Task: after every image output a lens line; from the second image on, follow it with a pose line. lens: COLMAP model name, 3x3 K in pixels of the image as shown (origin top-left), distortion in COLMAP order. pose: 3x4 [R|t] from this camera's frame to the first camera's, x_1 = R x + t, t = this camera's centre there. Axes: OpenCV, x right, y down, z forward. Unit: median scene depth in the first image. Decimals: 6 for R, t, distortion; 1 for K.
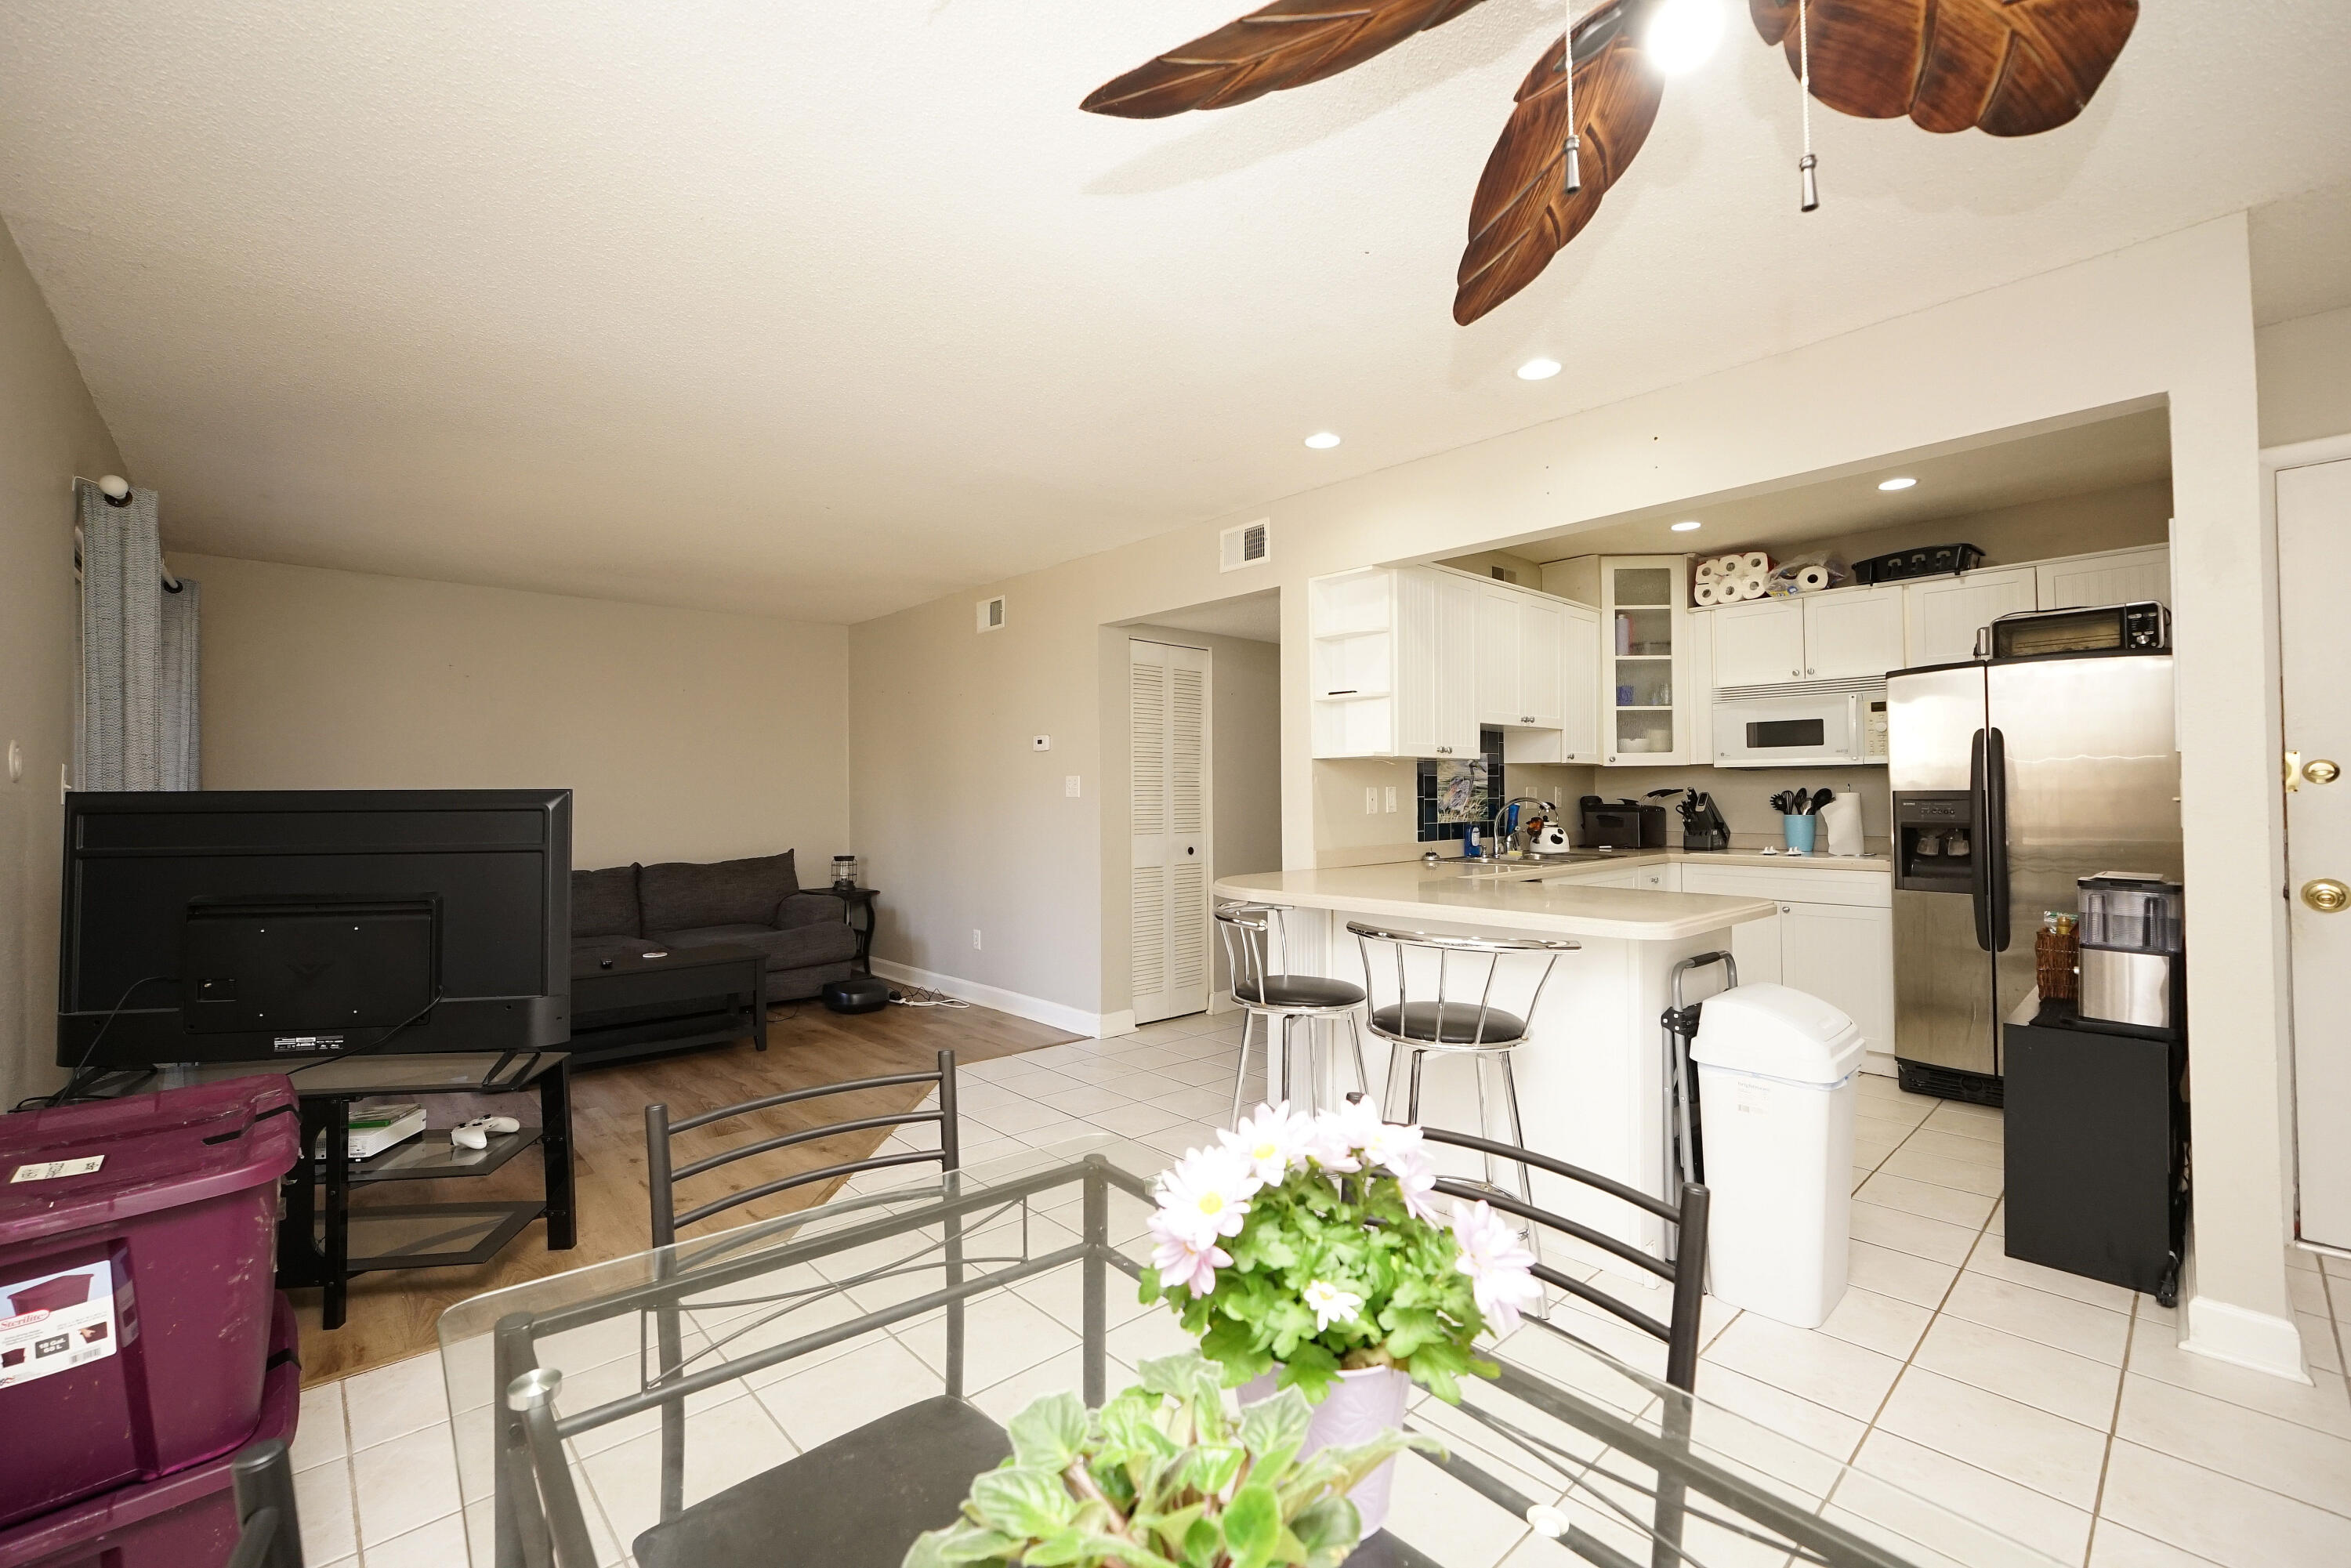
lens RADIAL K [[978.1, 0, 1163.6], [0, 978.1, 775.0], [0, 0, 1]] dist [-0.017154, 0.003595]
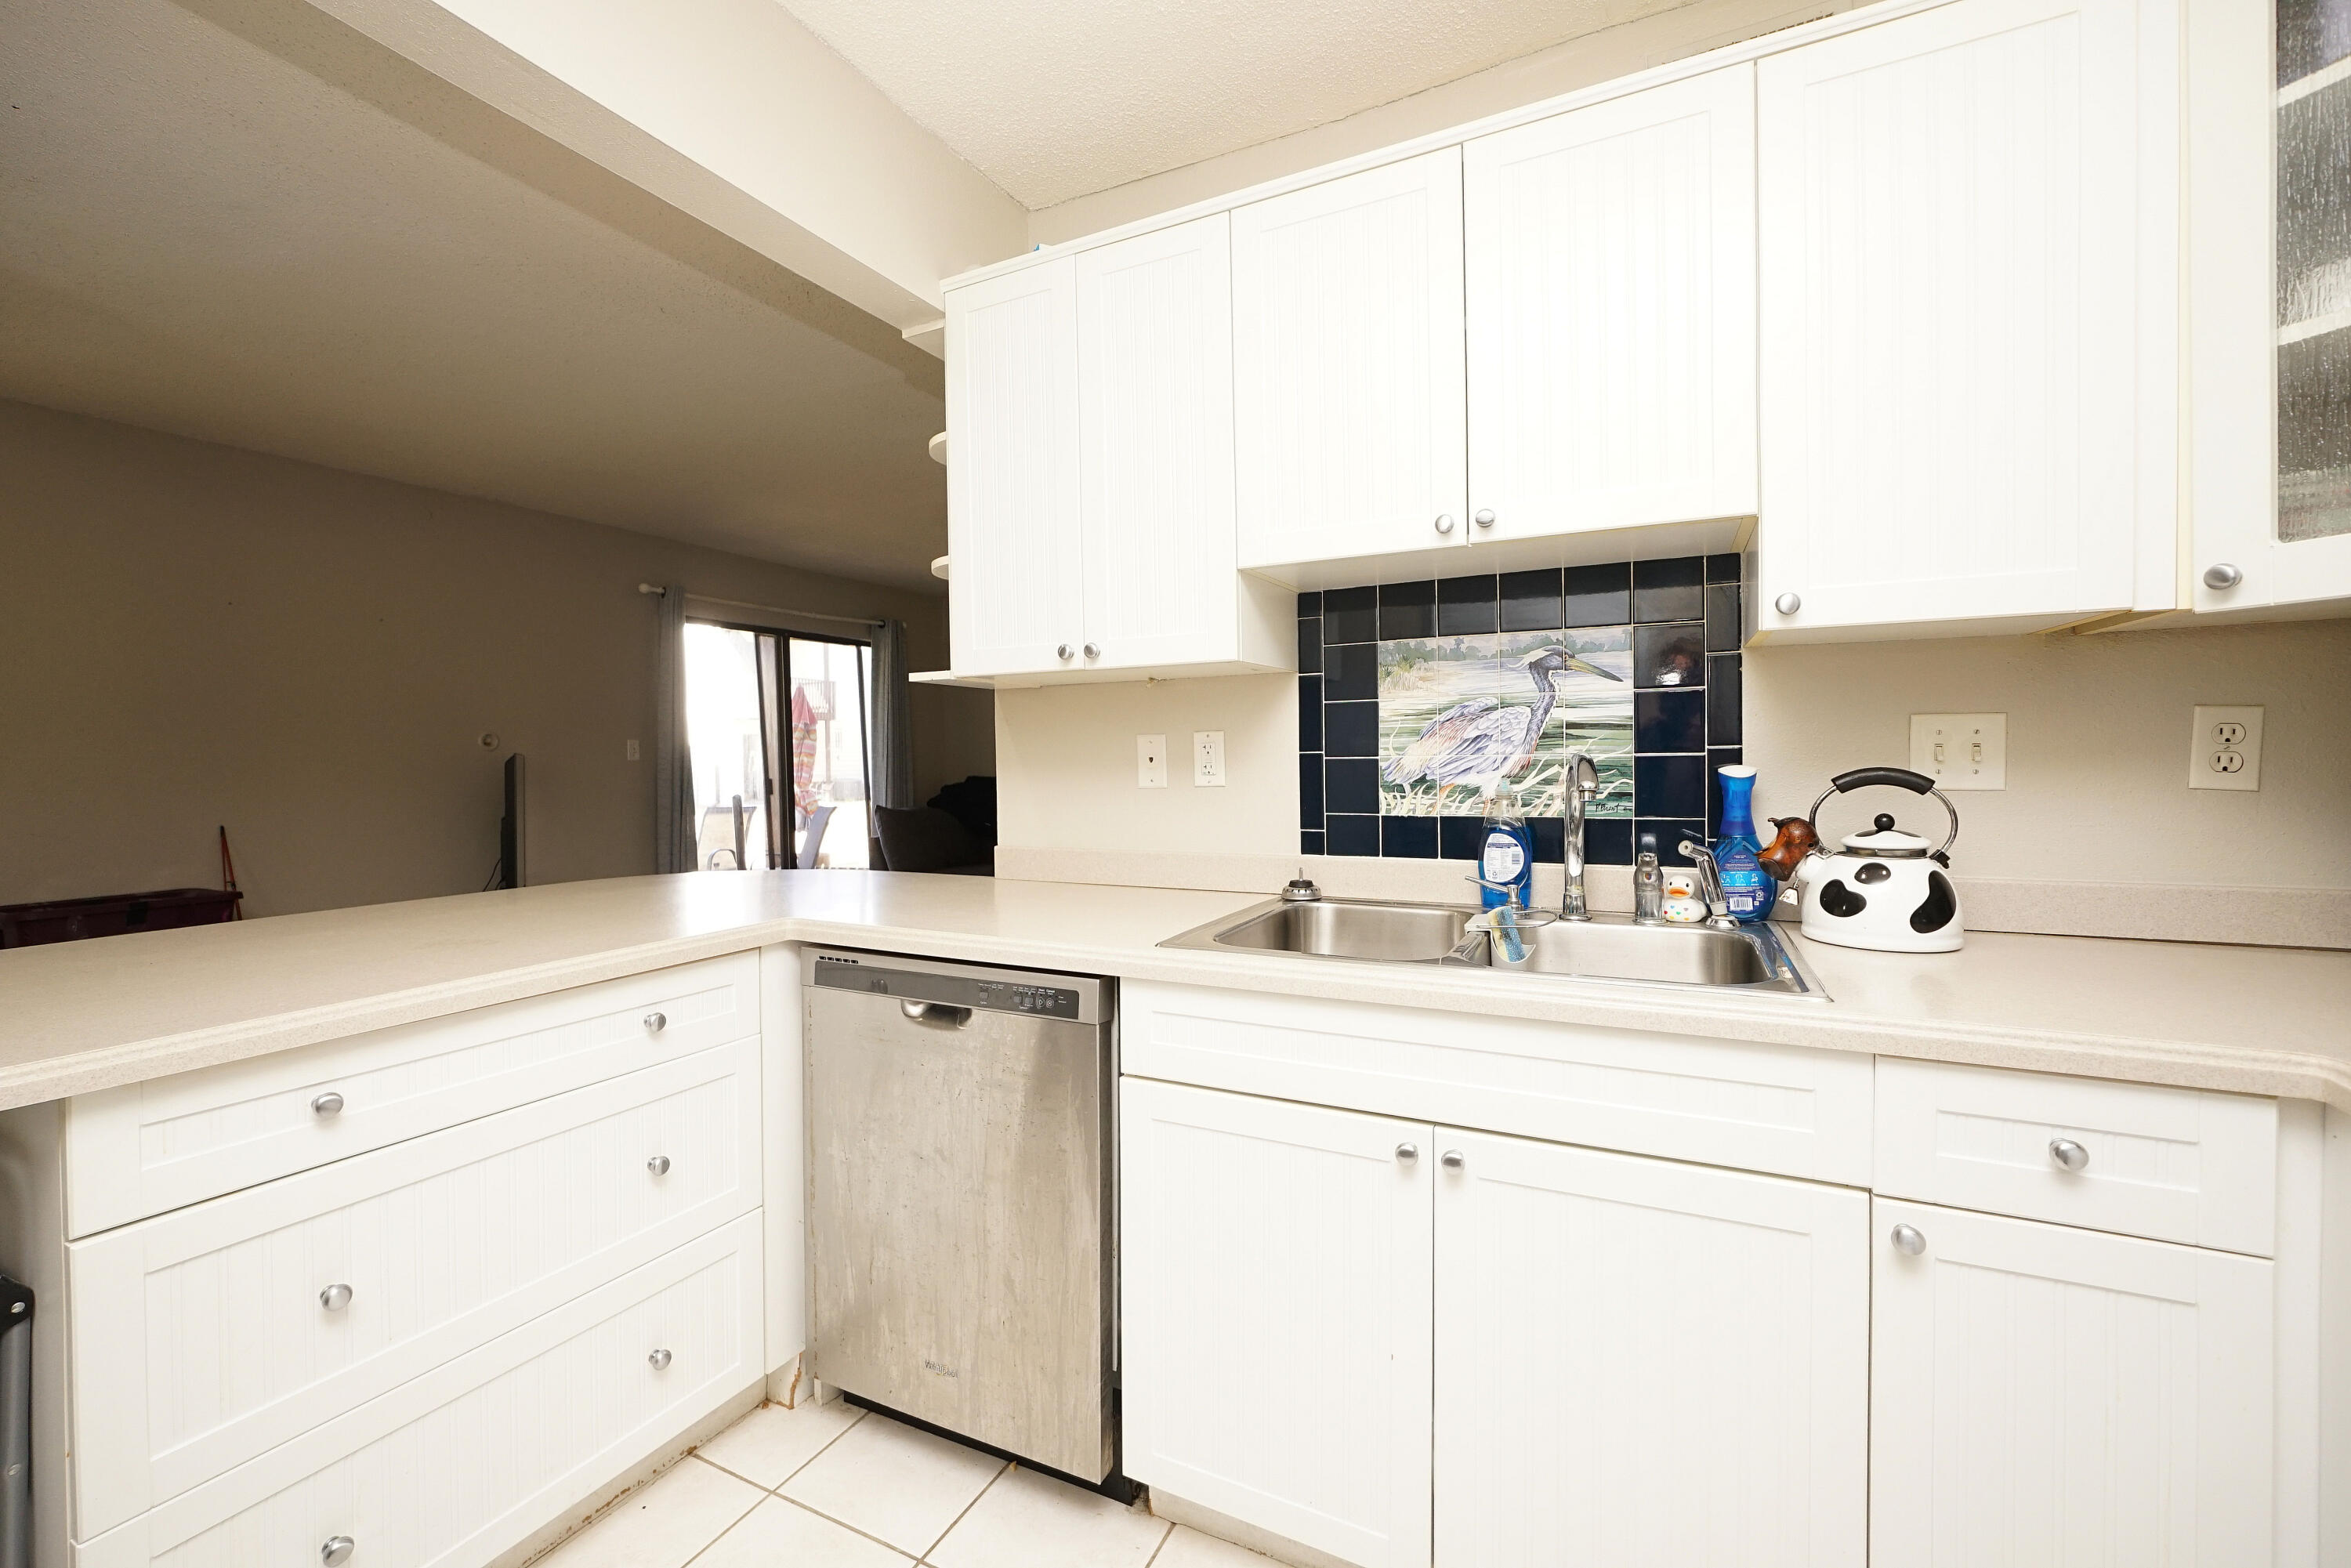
lens RADIAL K [[978.1, 0, 1163.2], [0, 978.1, 779.7], [0, 0, 1]] dist [-0.017154, 0.003595]
pose [[0.363320, 0.023387, -0.931371, 0.622226], [0.031246, 0.998817, 0.037269, 0.015173], [0.931140, -0.042642, 0.362160, 0.747333]]
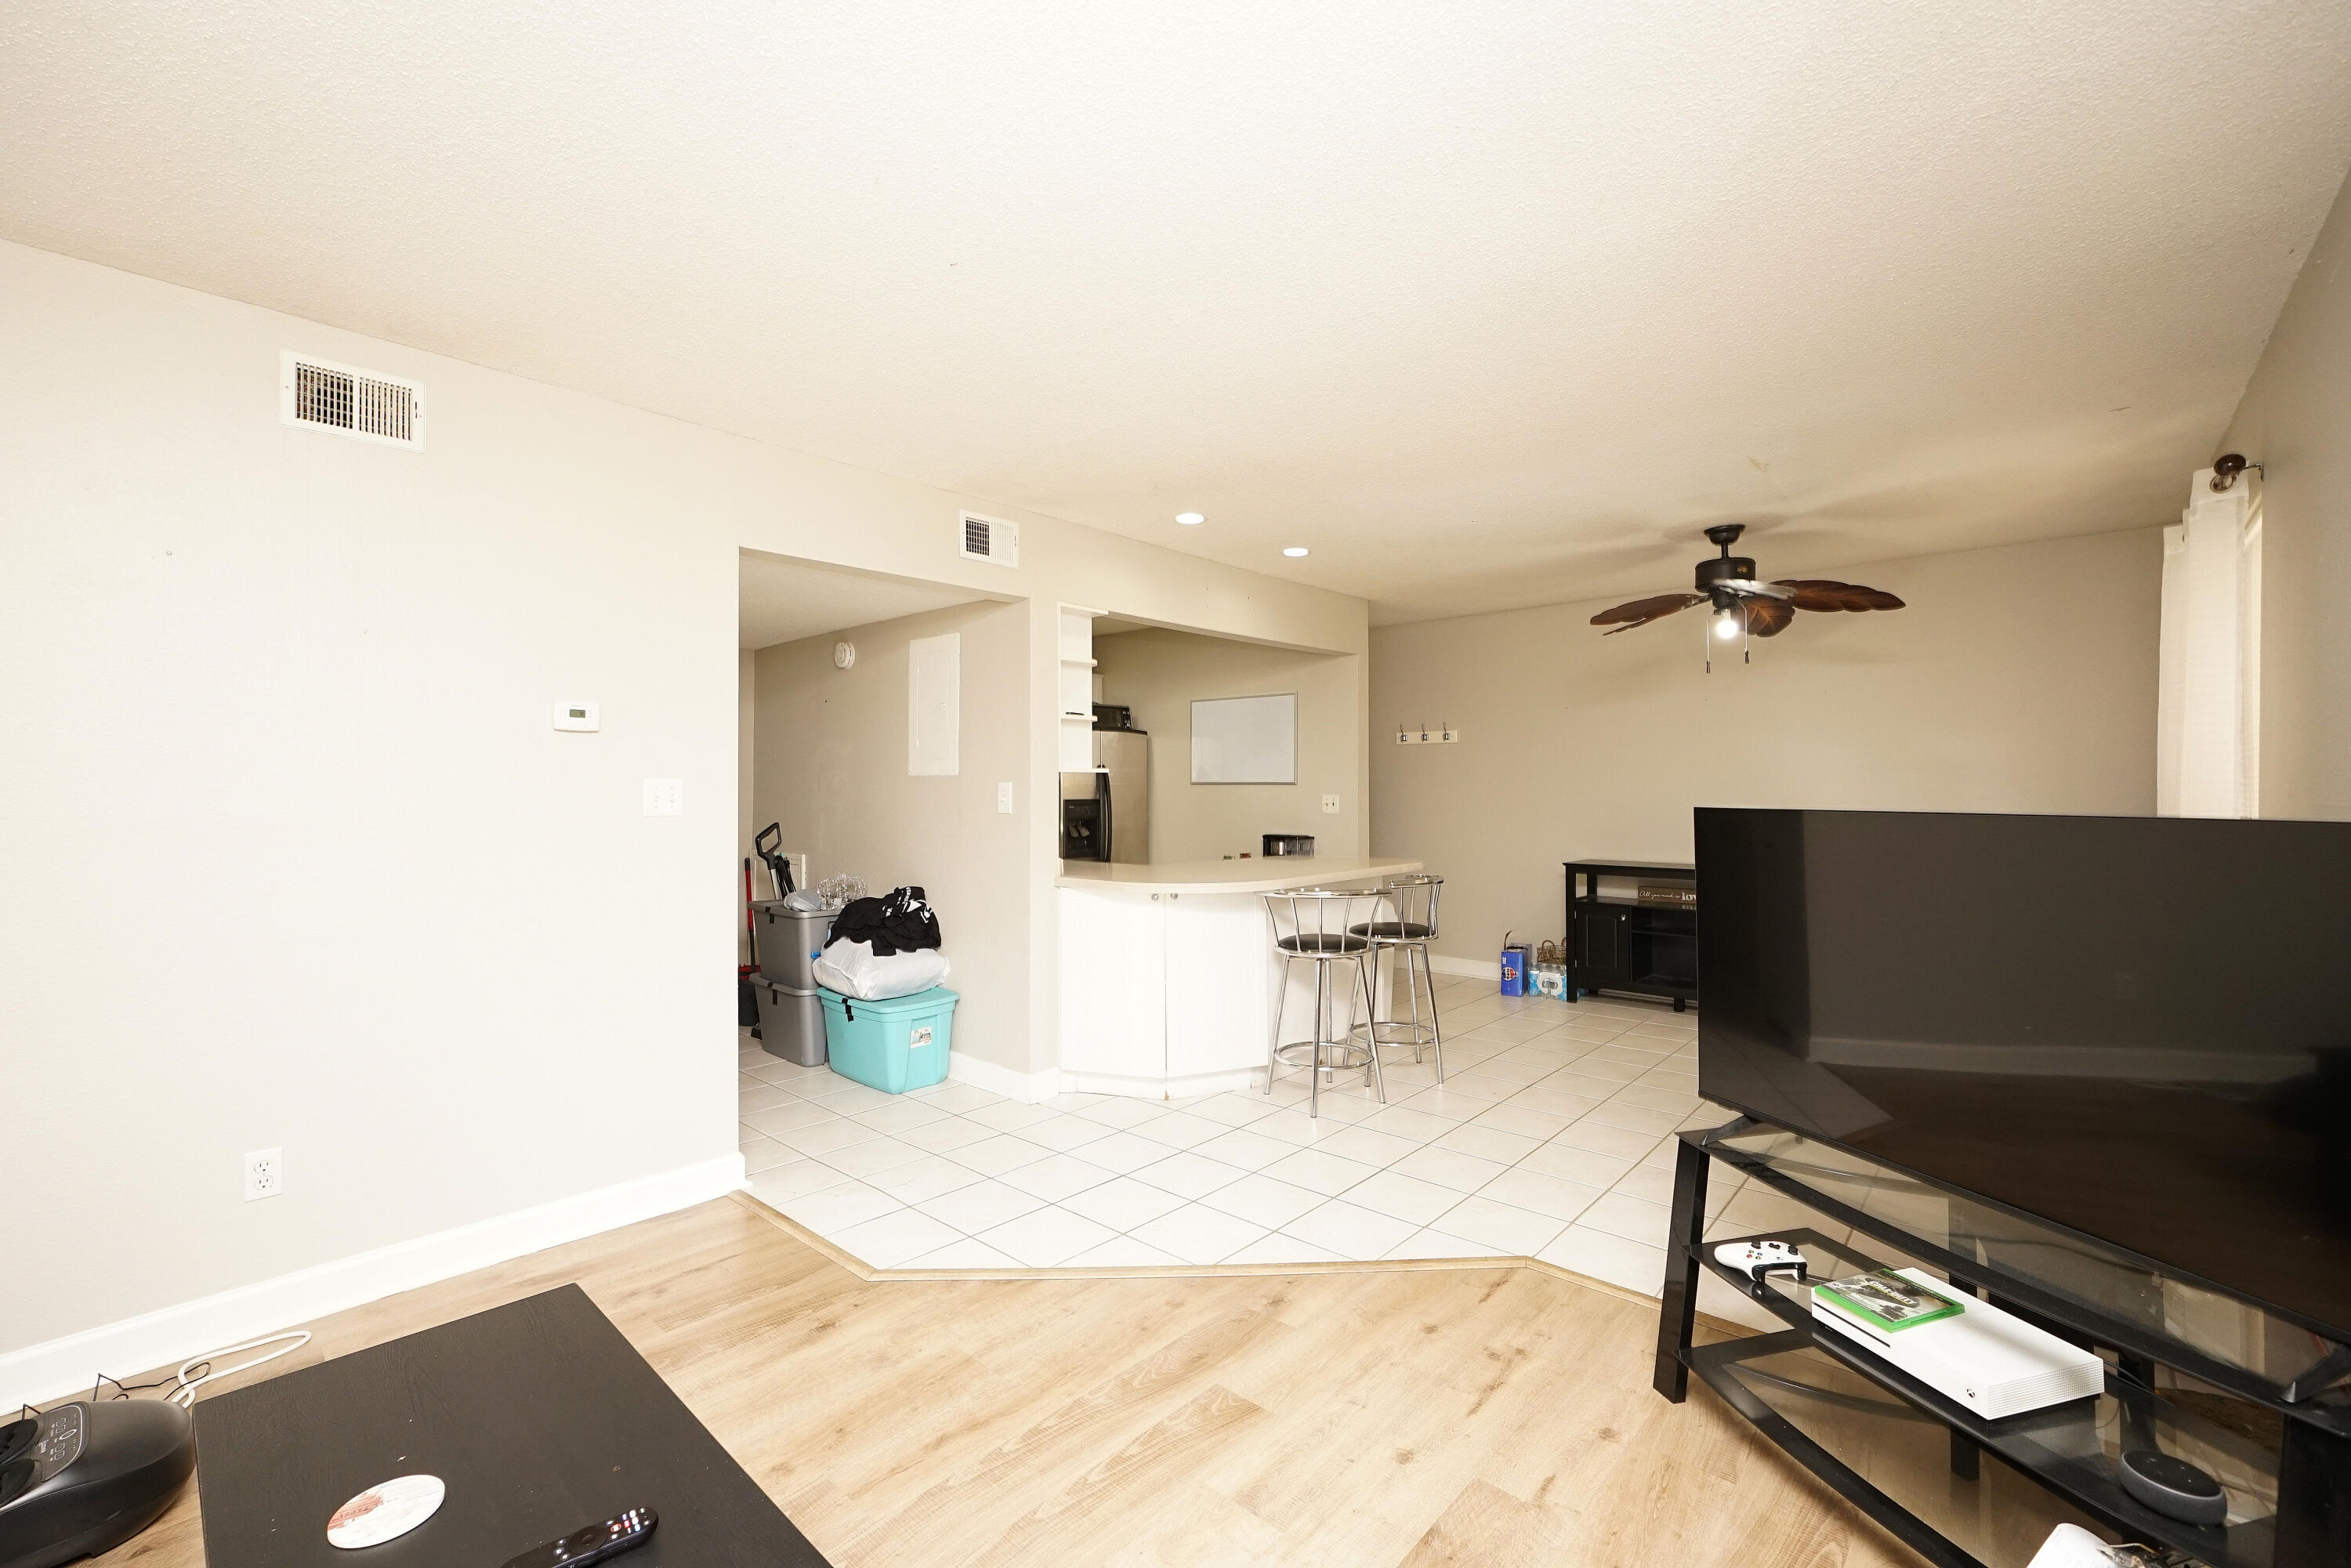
lens RADIAL K [[978.1, 0, 1164.3], [0, 978.1, 772.2], [0, 0, 1]] dist [-0.017154, 0.003595]
pose [[-0.092848, 0.020757, 0.995464, -0.790776], [-0.017947, 0.999585, -0.022517, 0.004274], [-0.995519, -0.019957, -0.092437, 0.833800]]
